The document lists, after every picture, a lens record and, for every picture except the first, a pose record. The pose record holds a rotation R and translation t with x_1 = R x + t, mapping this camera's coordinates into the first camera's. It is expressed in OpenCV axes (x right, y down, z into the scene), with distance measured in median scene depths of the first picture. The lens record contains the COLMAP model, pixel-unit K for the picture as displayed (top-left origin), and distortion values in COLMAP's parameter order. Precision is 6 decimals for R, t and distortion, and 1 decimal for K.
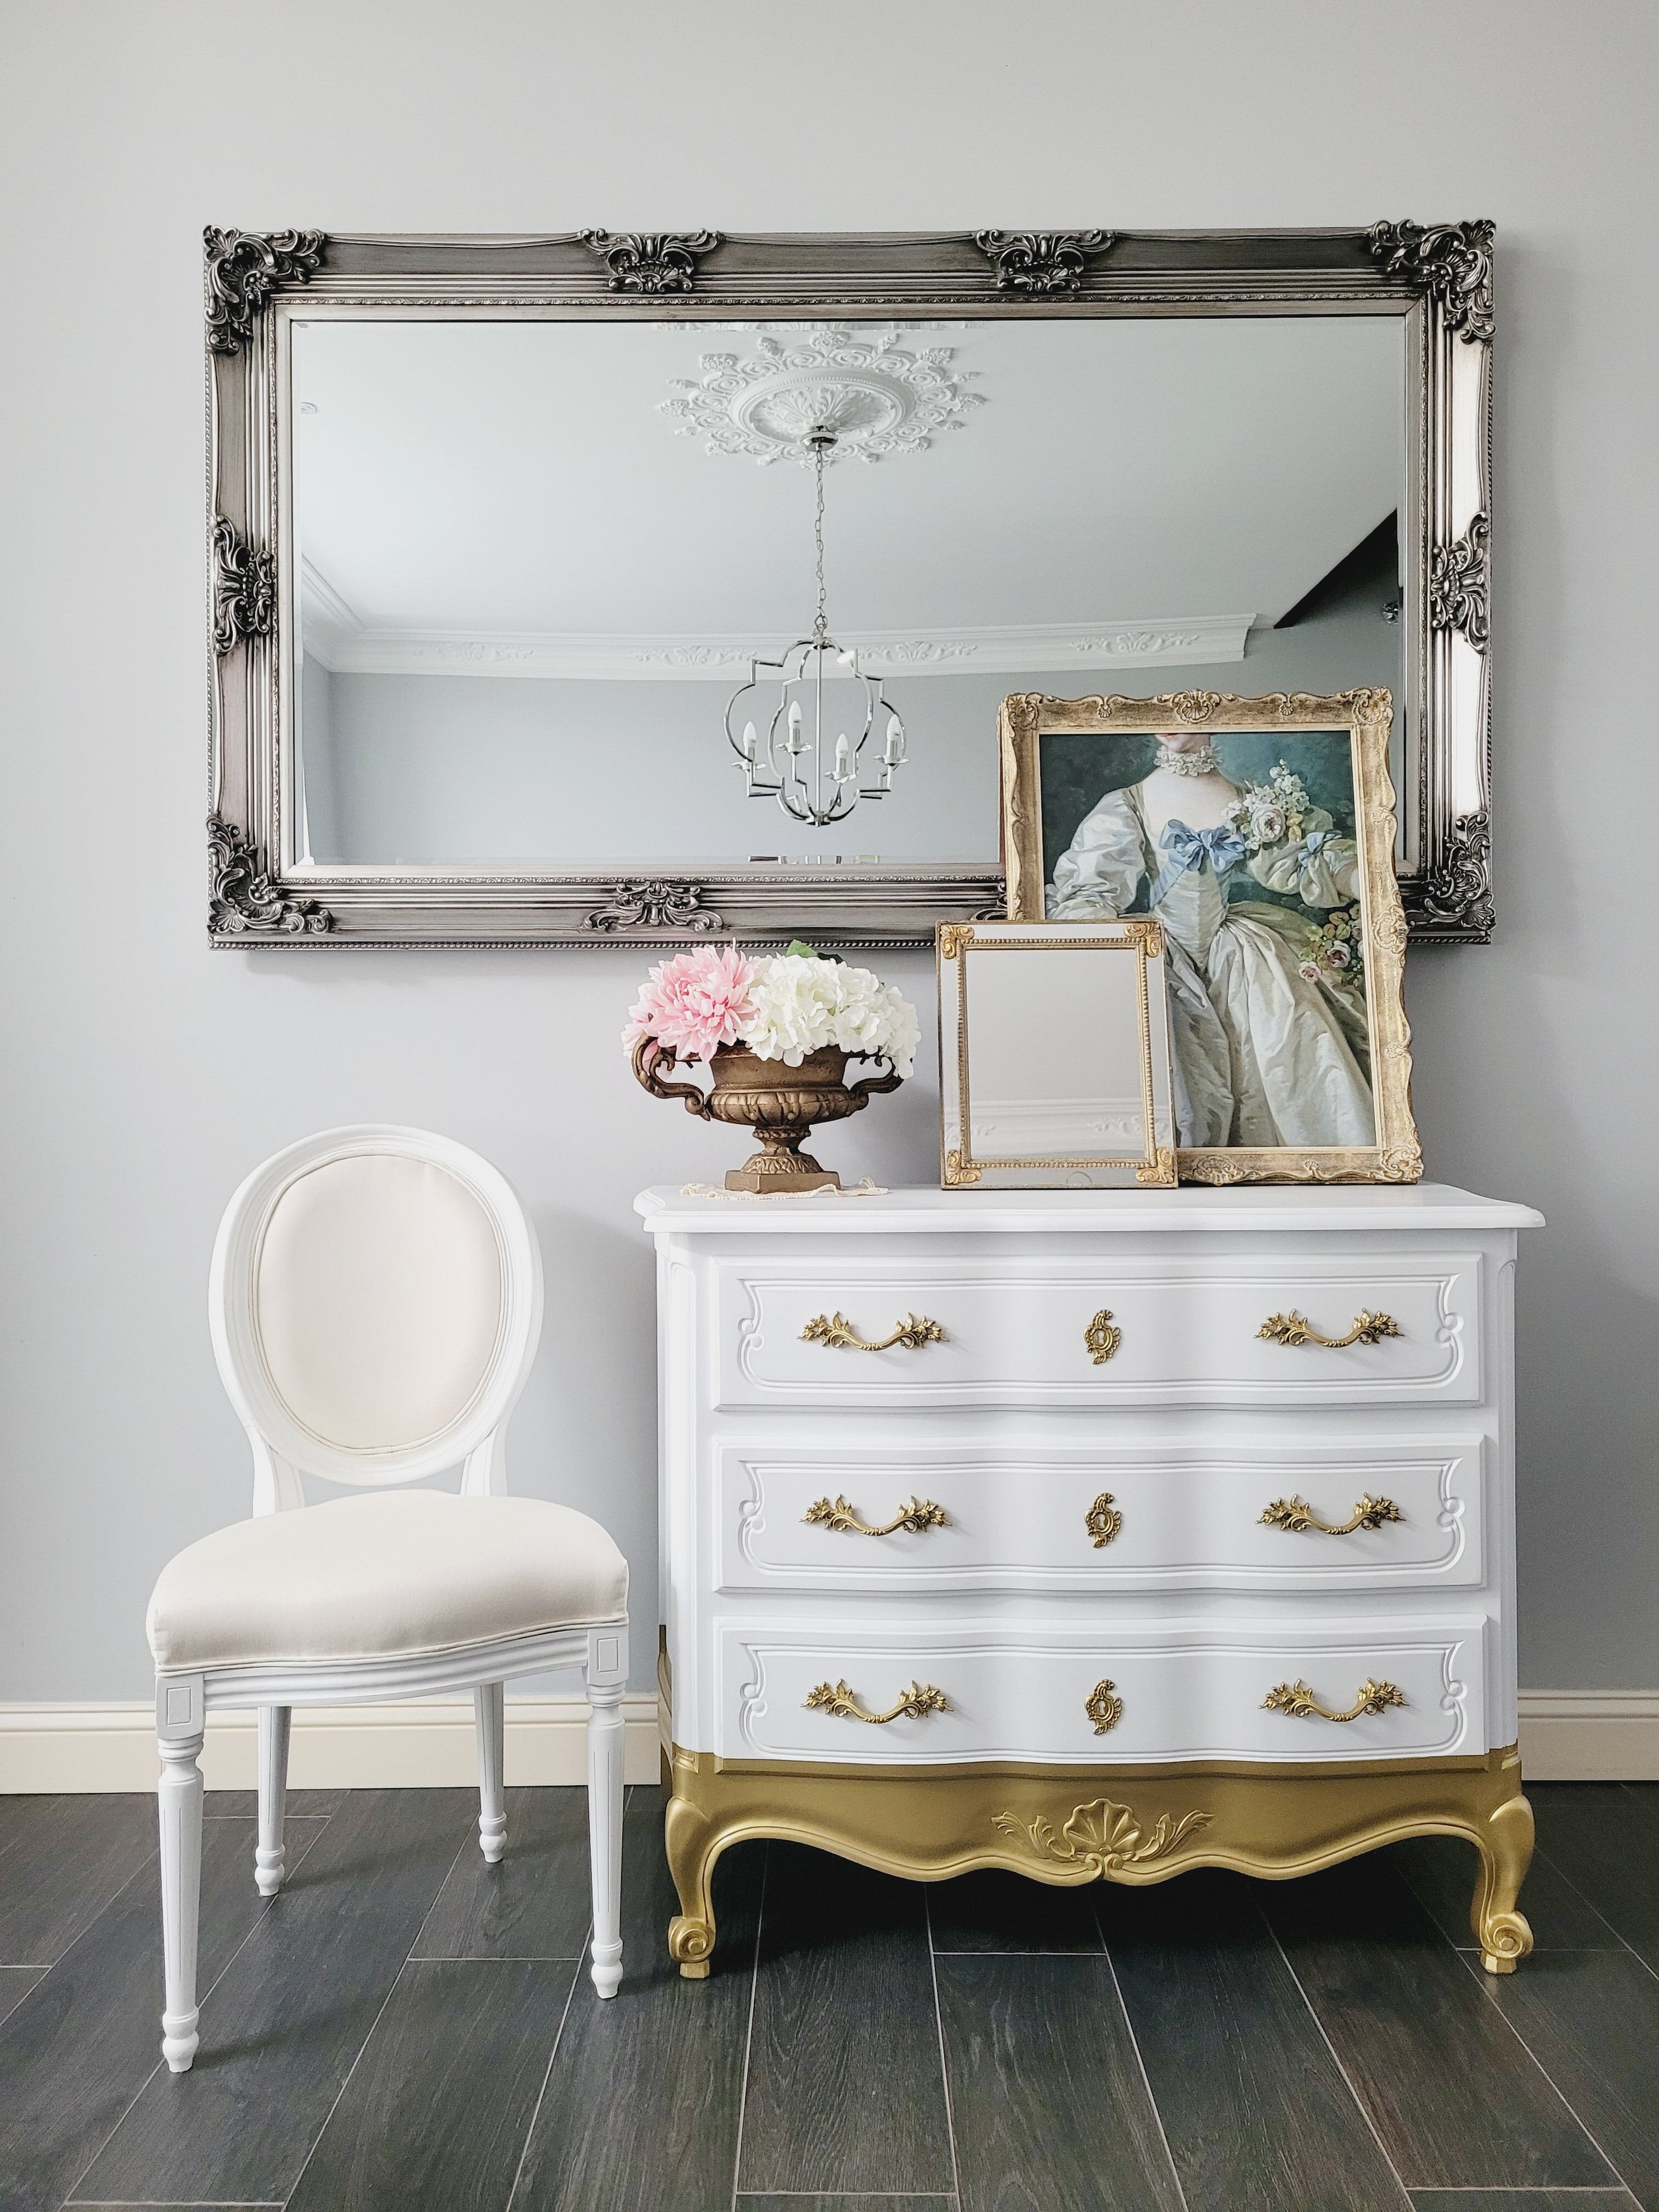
lens RADIAL K [[1709.2, 0, 829.9], [0, 1709.2, 1094.7], [0, 0, 1]] dist [0.020236, -0.020901]
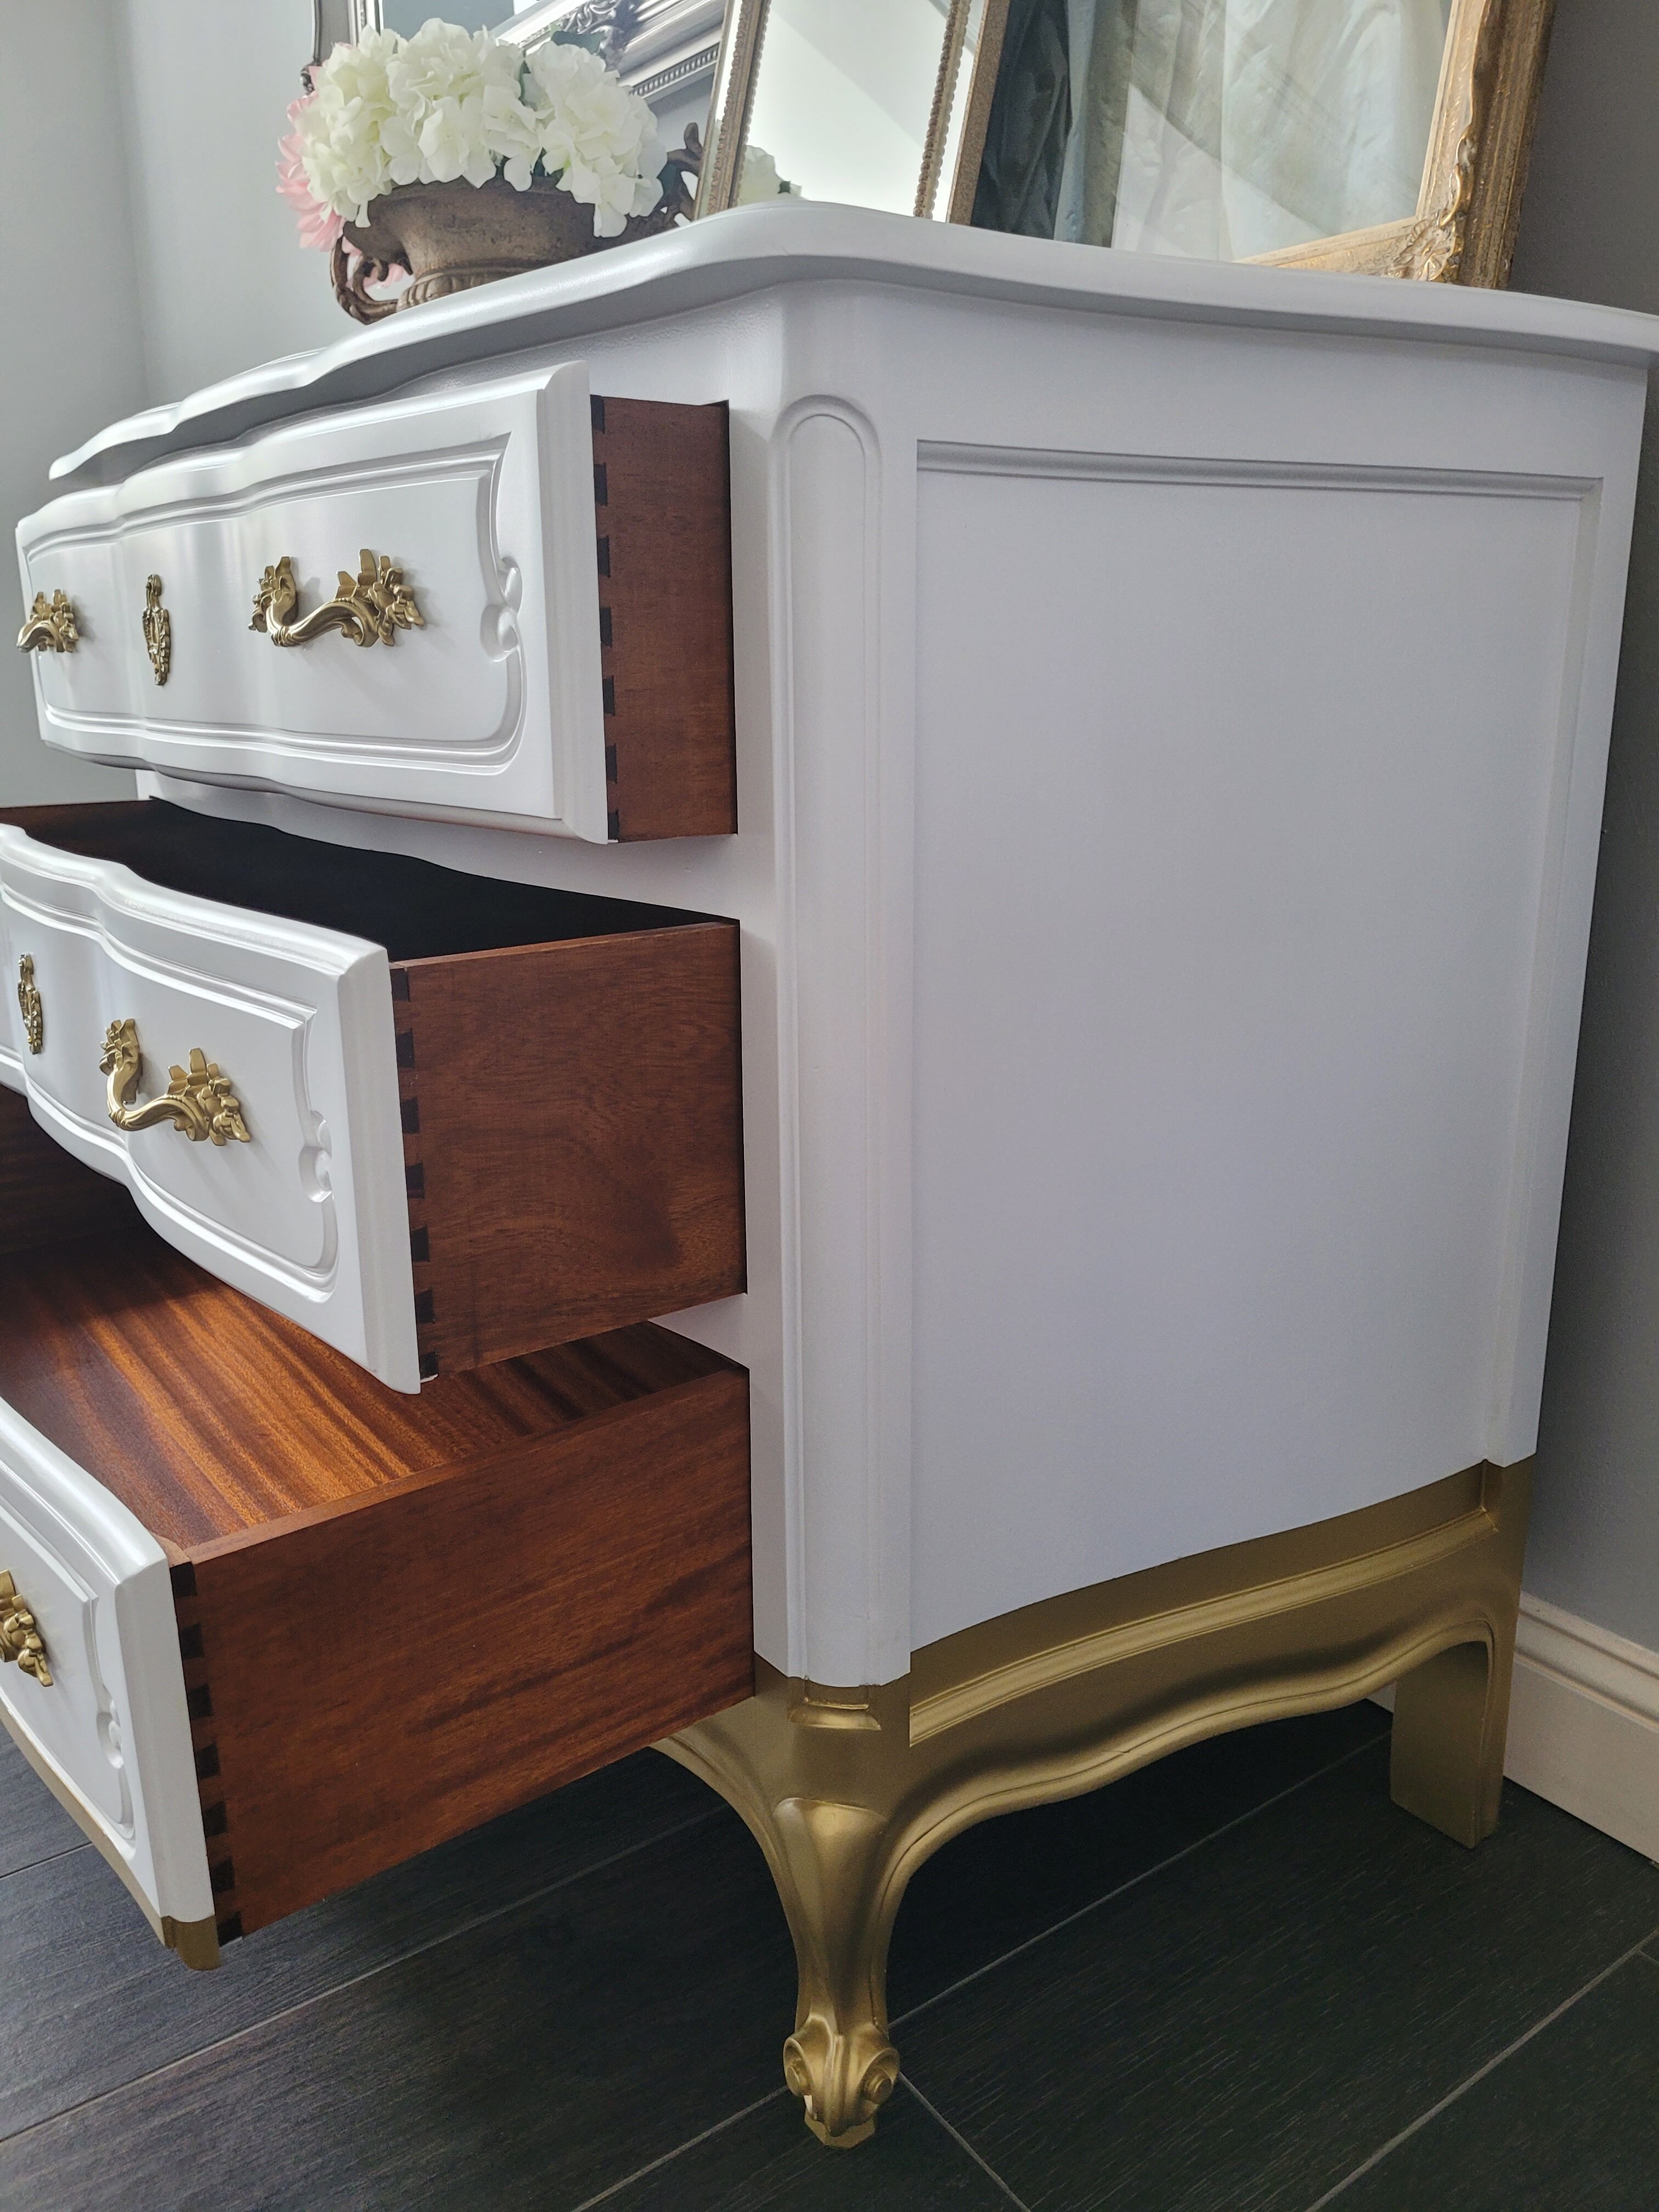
lens RADIAL K [[1709.2, 0, 833.2], [0, 1709.2, 1111.0], [0, 0, 1]] dist [0.020236, -0.020901]
pose [[0.579855, 0.210006, -0.787188, 0.699833], [-0.001372, 0.966458, 0.256821, 0.146819], [0.814718, -0.147839, 0.560694, 0.811108]]
